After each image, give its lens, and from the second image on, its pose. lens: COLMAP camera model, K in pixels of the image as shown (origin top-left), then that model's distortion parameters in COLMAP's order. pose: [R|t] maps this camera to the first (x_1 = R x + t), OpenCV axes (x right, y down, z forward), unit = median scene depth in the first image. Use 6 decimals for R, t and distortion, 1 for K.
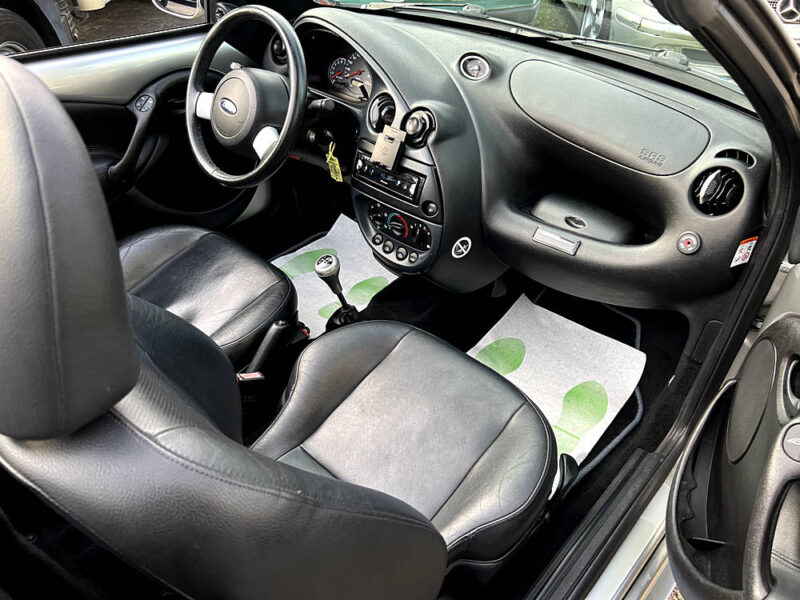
lens RADIAL K [[617.0, 0, 400.0], [0, 617.0, 300.0], [0, 0, 1]] dist [0.004103, -0.001343]
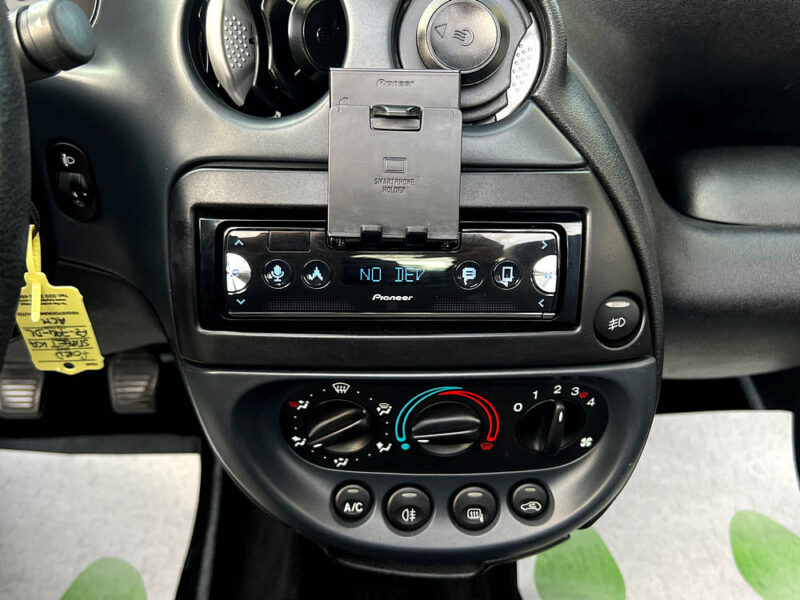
lens RADIAL K [[800.0, 0, 400.0], [0, 800.0, 300.0], [0, 0, 1]] dist [0.013719, 0.002965]
pose [[0.697853, -0.383771, 0.604748, -0.209790], [0.414792, 0.904882, 0.095582, -0.213475], [-0.583908, 0.184142, 0.790660, 0.730537]]
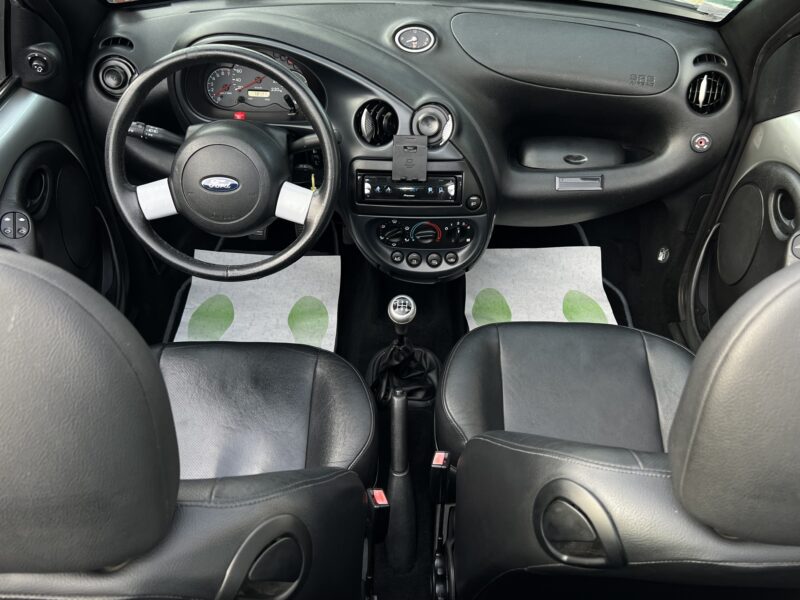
lens RADIAL K [[727.4, 0, 398.2], [0, 727.4, 333.2], [0, 0, 1]] dist [-0.001568, 0.002903]
pose [[0.739696, -0.480652, 0.470981, -0.613446], [0.404835, 0.876911, 0.259107, -0.287955], [-0.537548, -0.000991, 0.843232, 0.118117]]
